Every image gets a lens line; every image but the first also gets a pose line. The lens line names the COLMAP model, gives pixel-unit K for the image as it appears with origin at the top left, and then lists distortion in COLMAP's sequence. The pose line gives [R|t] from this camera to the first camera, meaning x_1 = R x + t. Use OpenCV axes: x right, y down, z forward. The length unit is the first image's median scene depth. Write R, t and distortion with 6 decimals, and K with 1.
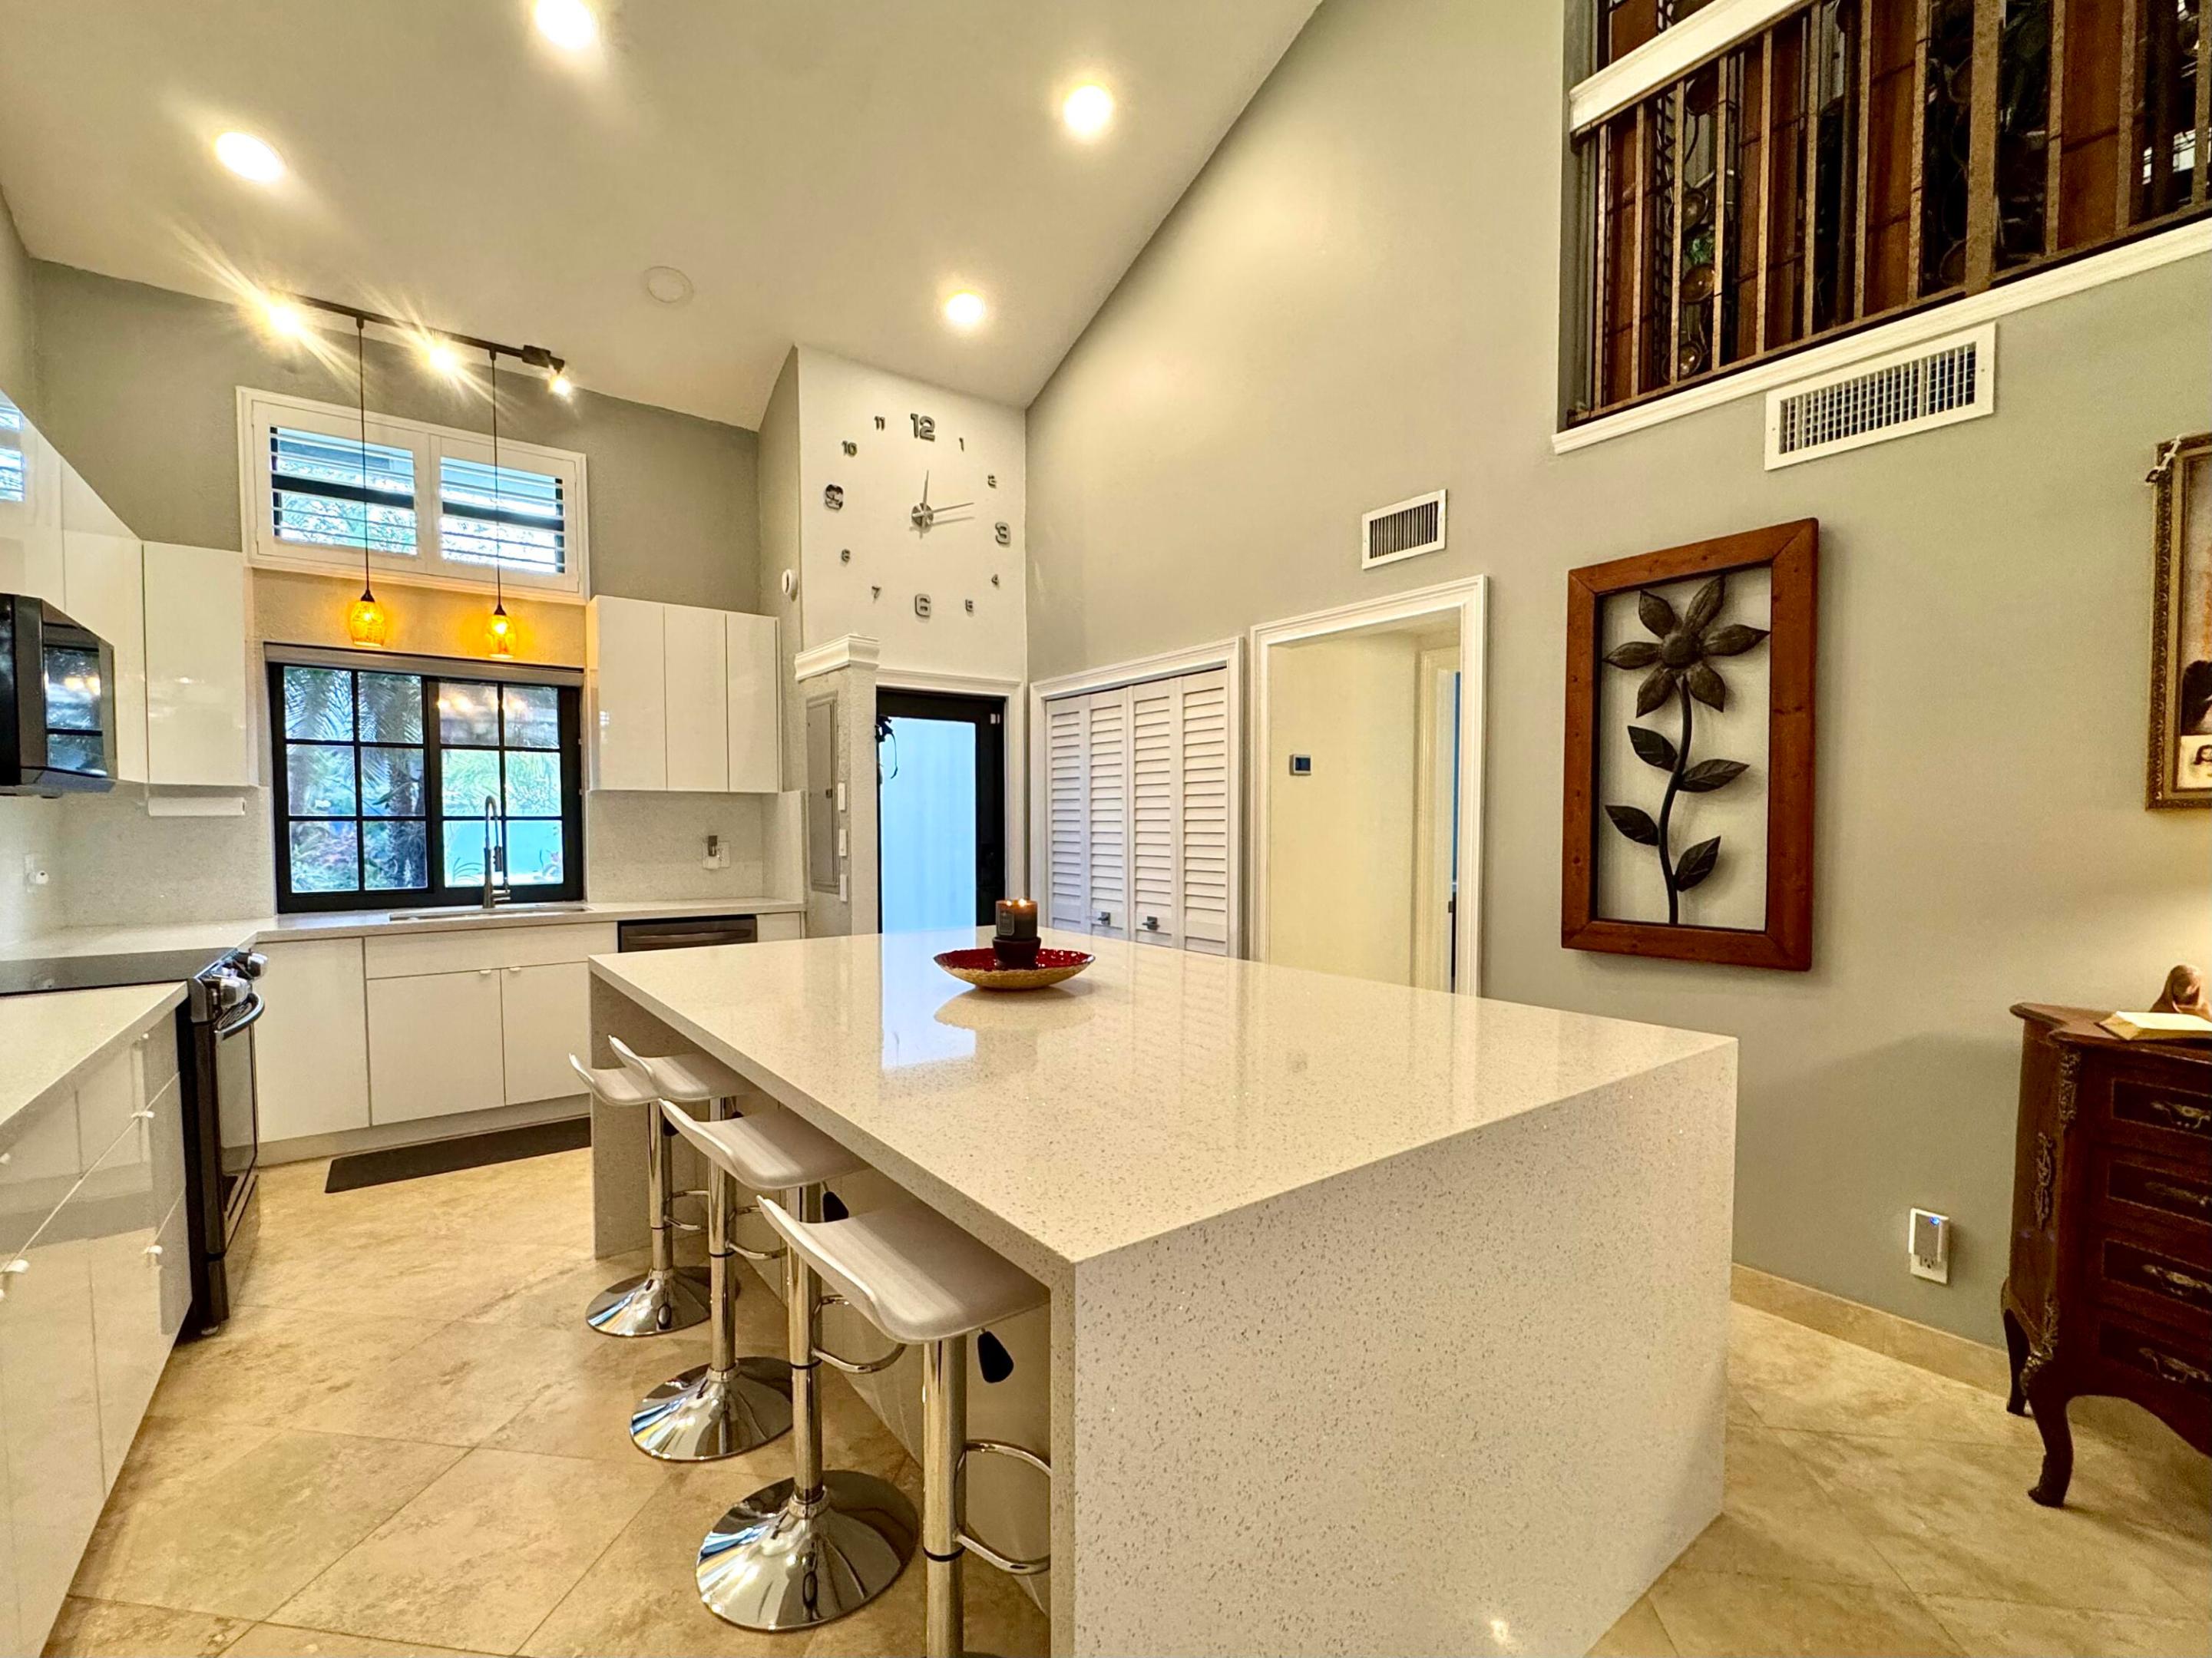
lens RADIAL K [[970.1, 0, 1099.7], [0, 970.1, 860.2], [0, 0, 1]] dist [-0.002326, 0.000076]
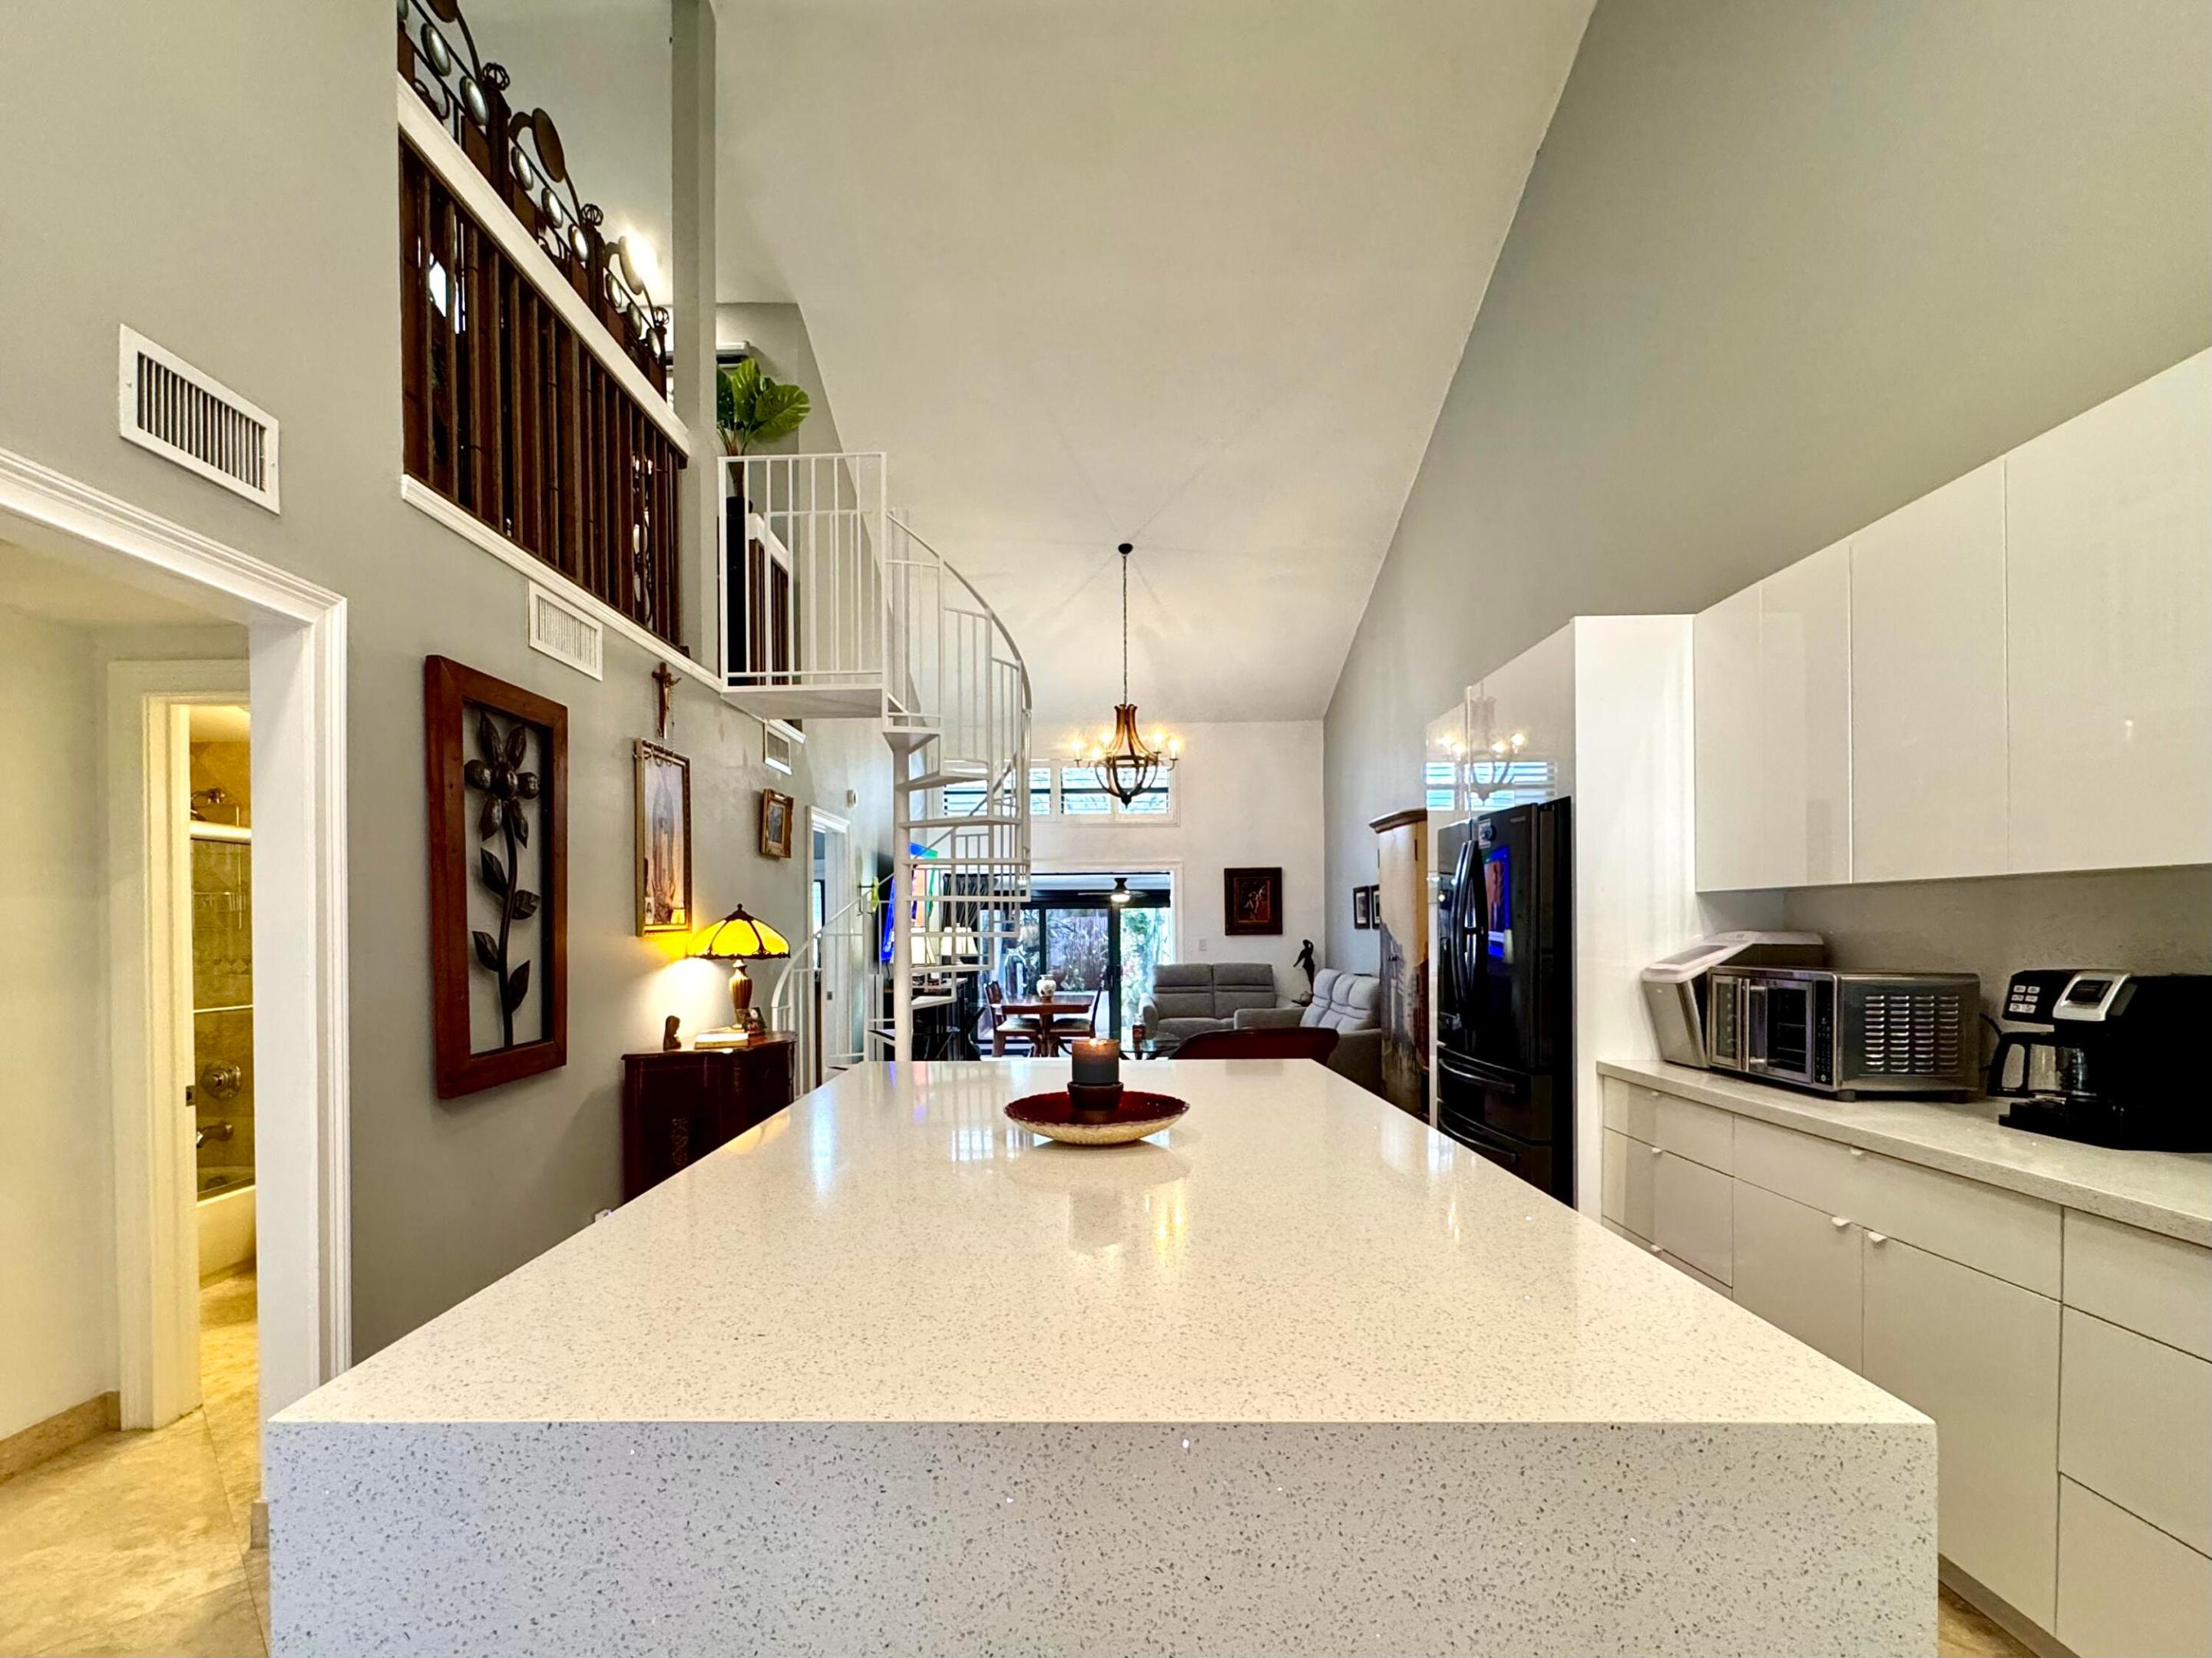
lens RADIAL K [[1021.2, 0, 1066.1], [0, 1021.2, 934.9], [0, 0, 1]] dist [-0.001149, 0.000048]
pose [[-0.790014, 0.000219, 0.613089, -0.338232], [0.031961, 0.998655, 0.040827, -0.049261], [-0.612256, 0.051849, -0.788958, 0.935699]]
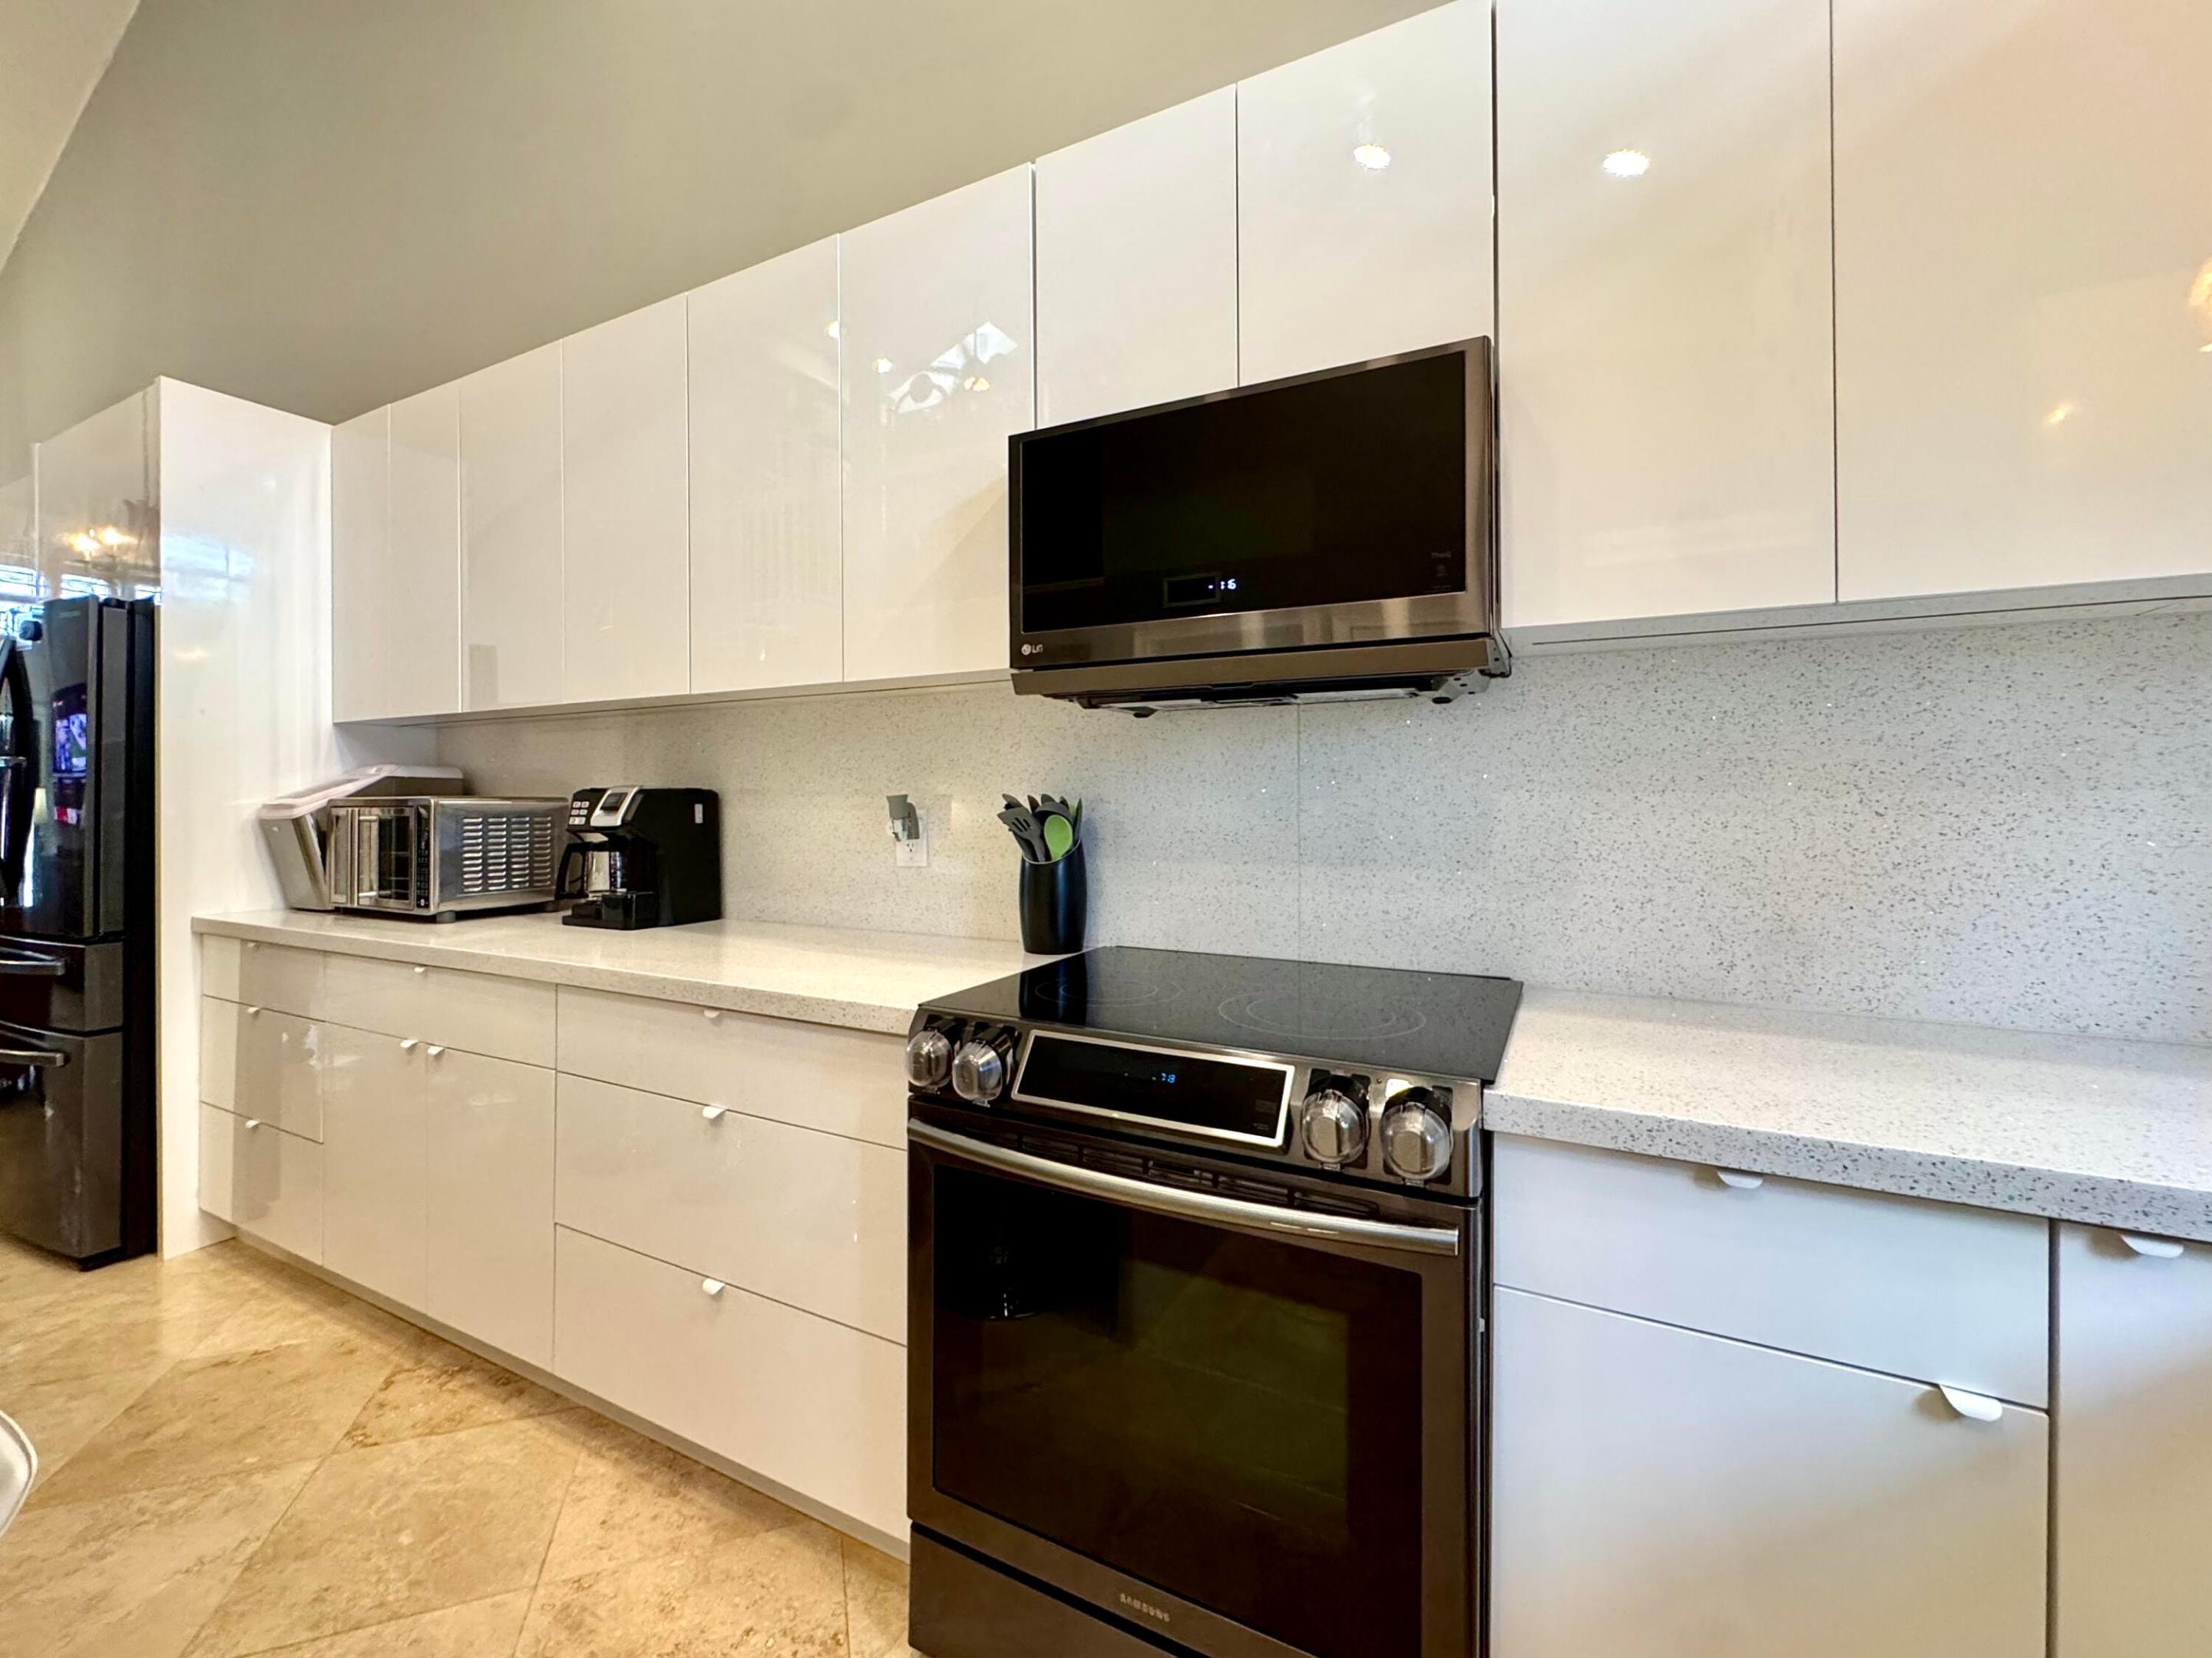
lens RADIAL K [[904.5, 0, 1103.7], [0, 904.5, 792.8], [0, 0, 1]] dist [-0.000999, 0.000179]
pose [[-0.894926, 0.002998, -0.446204, -0.440995], [-0.013471, 0.999340, 0.033733, -0.014999], [0.446011, 0.036200, -0.894295, 0.847057]]
